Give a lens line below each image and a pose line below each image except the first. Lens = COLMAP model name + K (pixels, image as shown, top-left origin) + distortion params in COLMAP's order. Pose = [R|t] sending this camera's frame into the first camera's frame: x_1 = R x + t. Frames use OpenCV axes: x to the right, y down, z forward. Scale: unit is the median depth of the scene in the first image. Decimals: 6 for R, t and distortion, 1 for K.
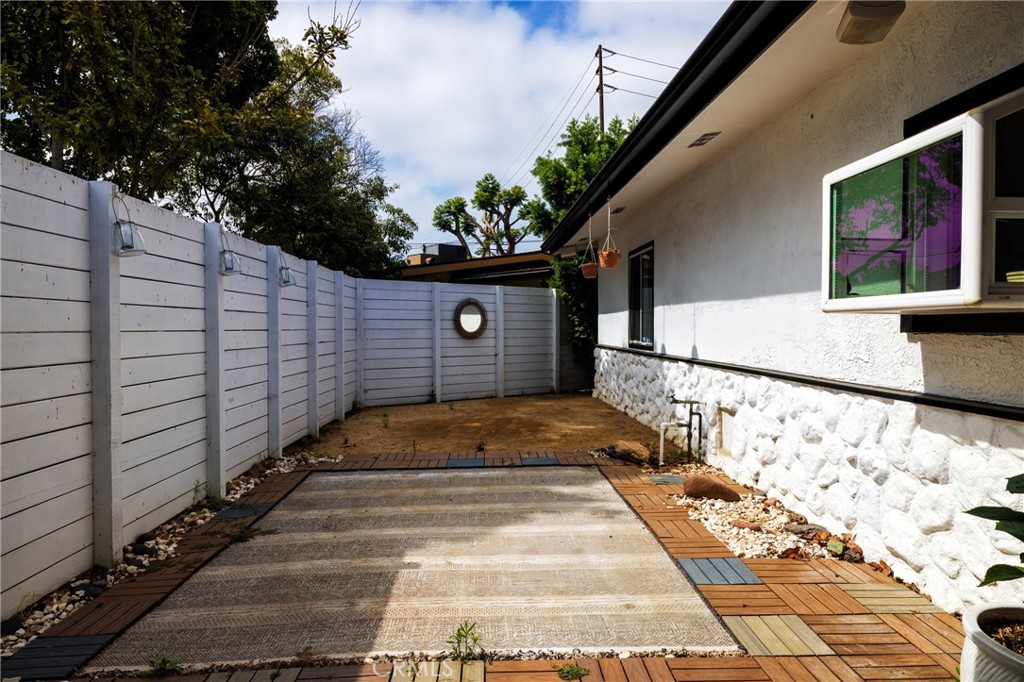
lens RADIAL K [[675.2, 0, 512.0], [0, 675.2, 341.0], [0, 0, 1]] dist [-0.000108, -0.000032]
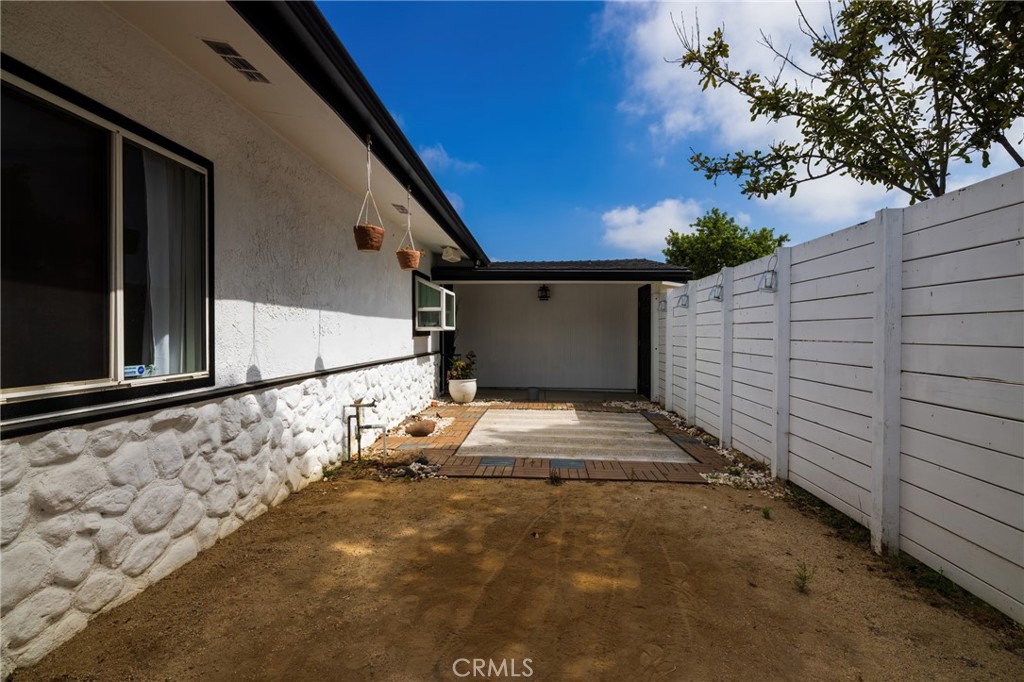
lens RADIAL K [[531.8, 0, 512.0], [0, 531.8, 341.0], [0, 0, 1]] dist [0.000129, 0.000008]
pose [[-0.996583, -0.006970, 0.082300, -0.041244], [-0.004175, 0.999410, 0.034078, -0.037564], [-0.082489, 0.033618, -0.996025, 1.636341]]
